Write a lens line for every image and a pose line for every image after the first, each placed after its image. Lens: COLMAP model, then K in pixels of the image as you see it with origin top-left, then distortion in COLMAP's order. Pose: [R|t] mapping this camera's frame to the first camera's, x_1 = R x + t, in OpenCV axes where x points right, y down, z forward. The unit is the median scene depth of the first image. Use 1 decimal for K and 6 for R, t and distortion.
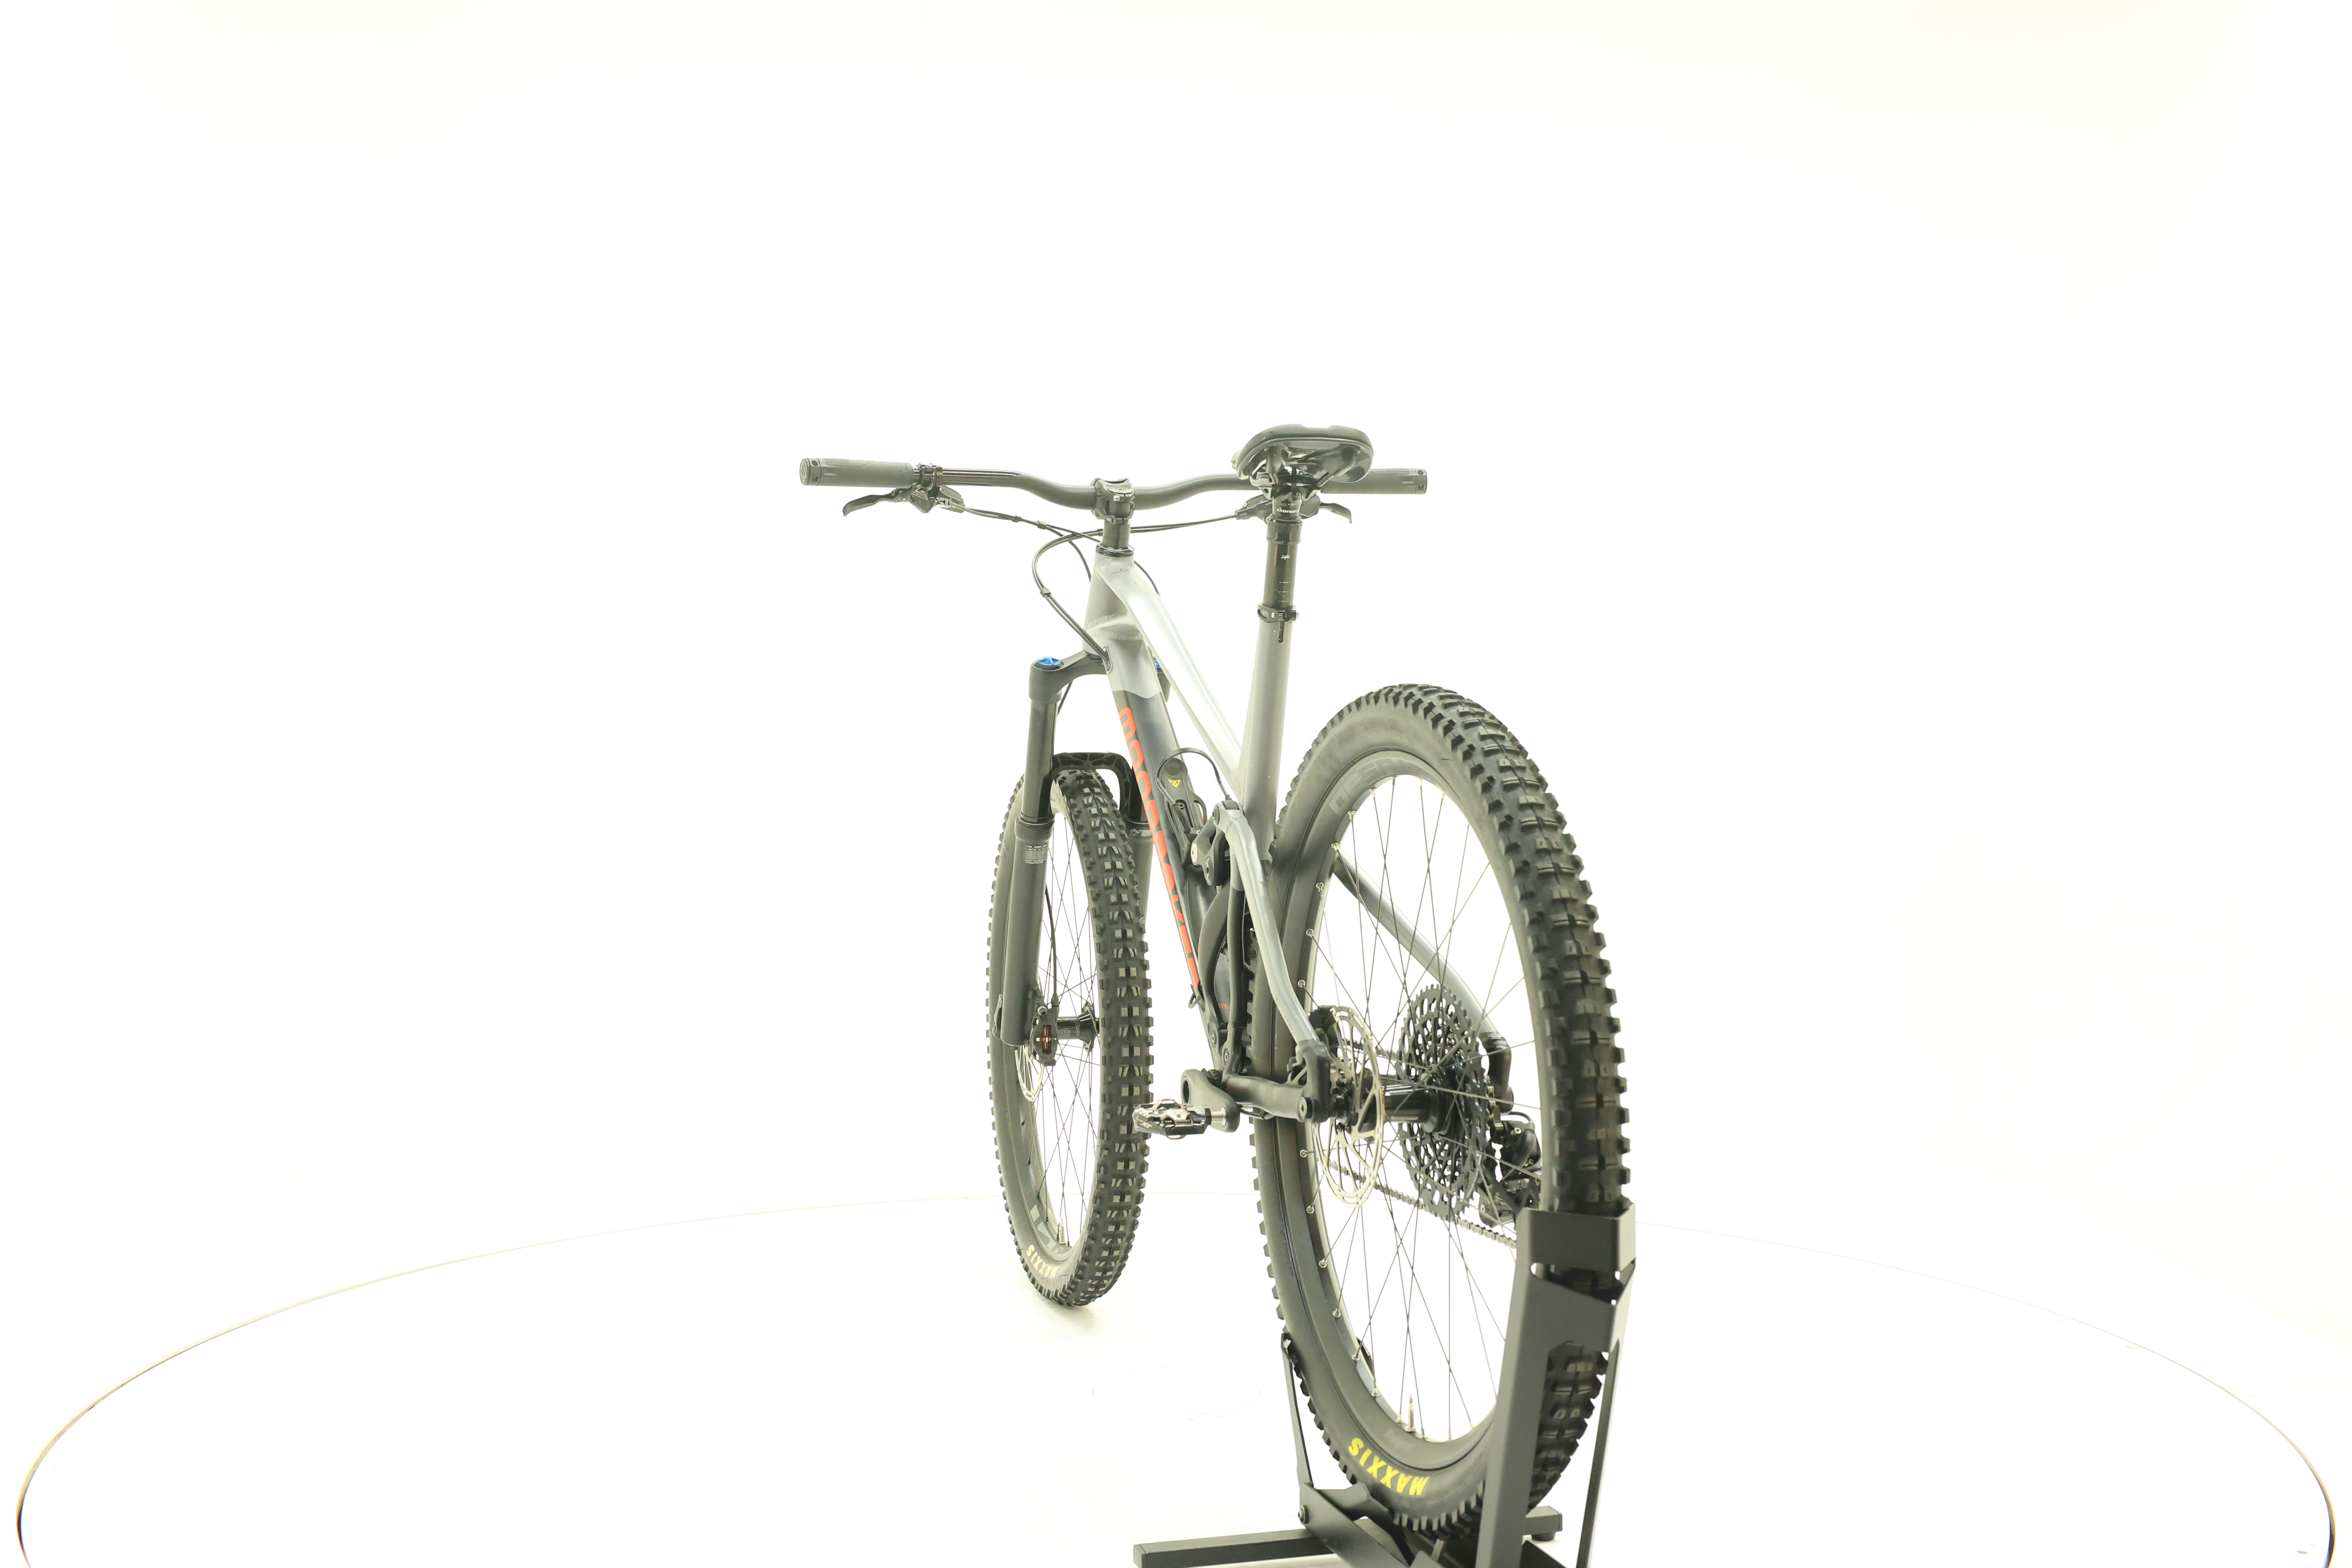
lens RADIAL K [[2502.4, 0, 1172.7], [0, 2502.4, 769.0], [0, 0, 1]] dist [0.007963, 0.000000]
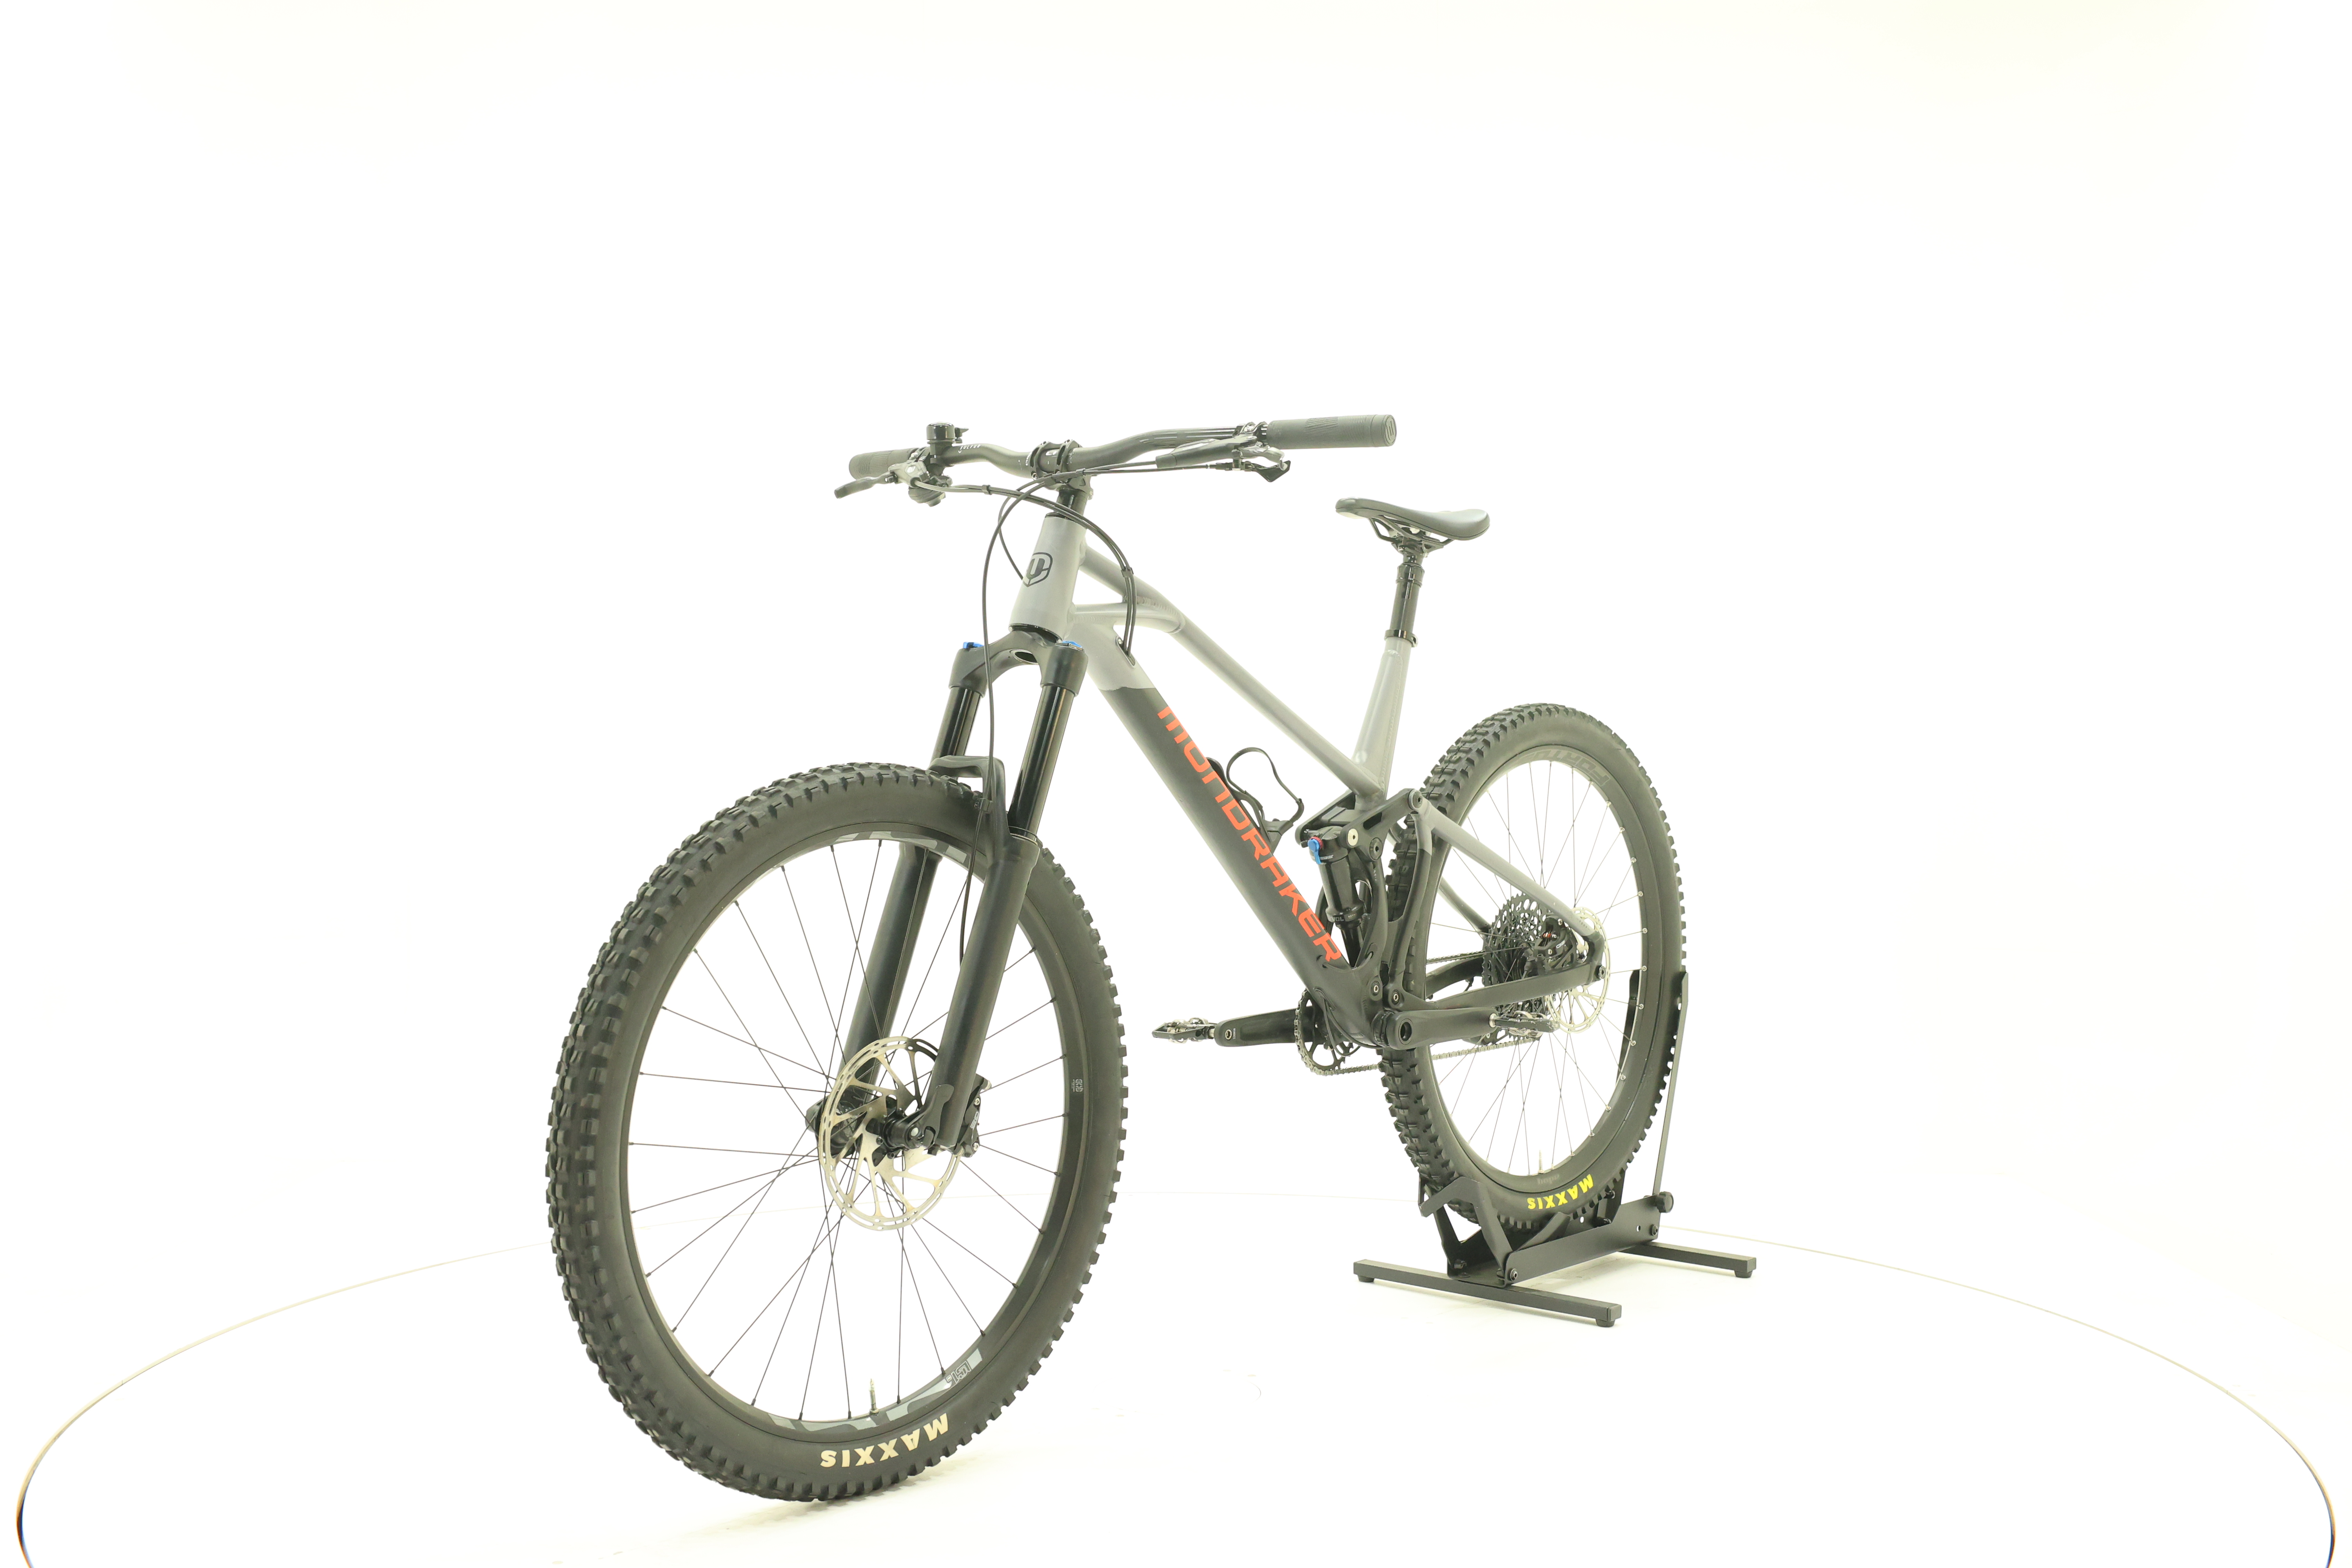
lens RADIAL K [[2502.4, 0, 1180.6], [0, 2502.4, 788.3], [0, 0, 1]] dist [0.007963, 0.000000]
pose [[-0.538272, -0.025785, 0.842377, -0.804917], [0.005202, 0.999411, 0.033916, -0.025026], [-0.842755, 0.022638, -0.537821, 1.475224]]
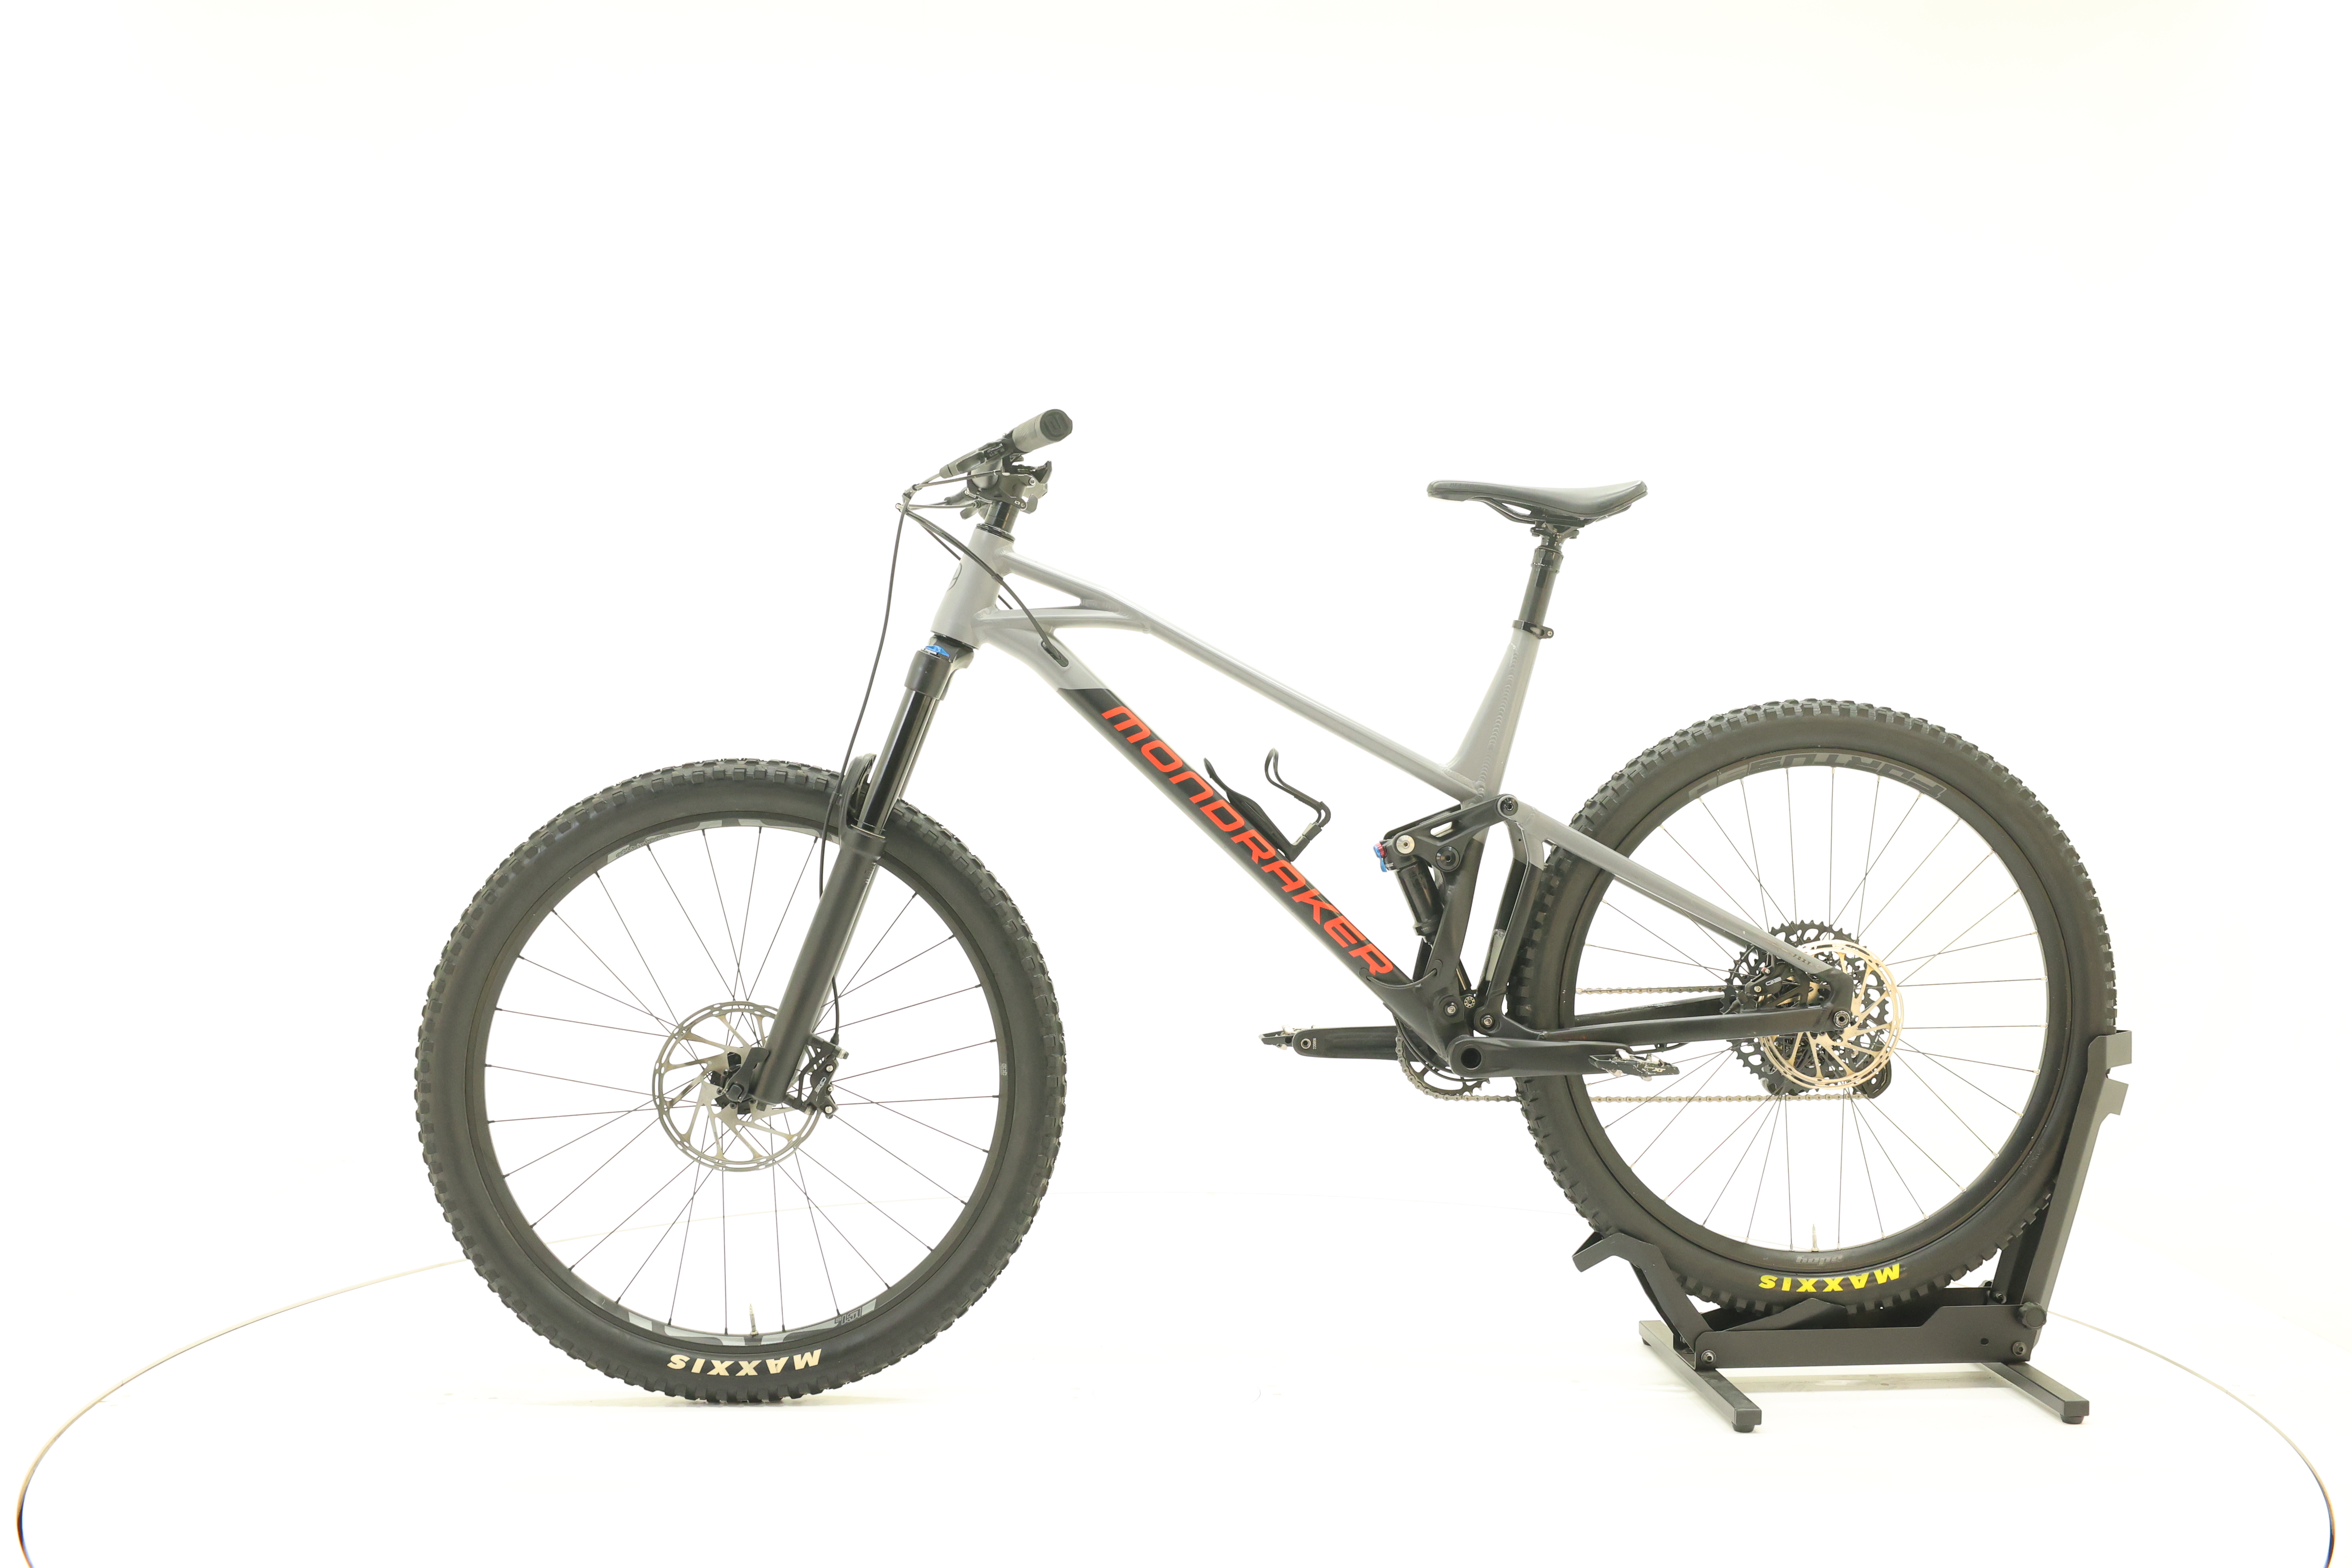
lens RADIAL K [[2502.4, 0, 1183.2], [0, 2502.4, 785.0], [0, 0, 1]] dist [0.007963, 0.000000]
pose [[0.208688, -0.022965, 0.977713, -0.935000], [0.010249, 0.999721, 0.021295, -0.014206], [-0.977929, 0.005576, 0.208865, 0.758542]]
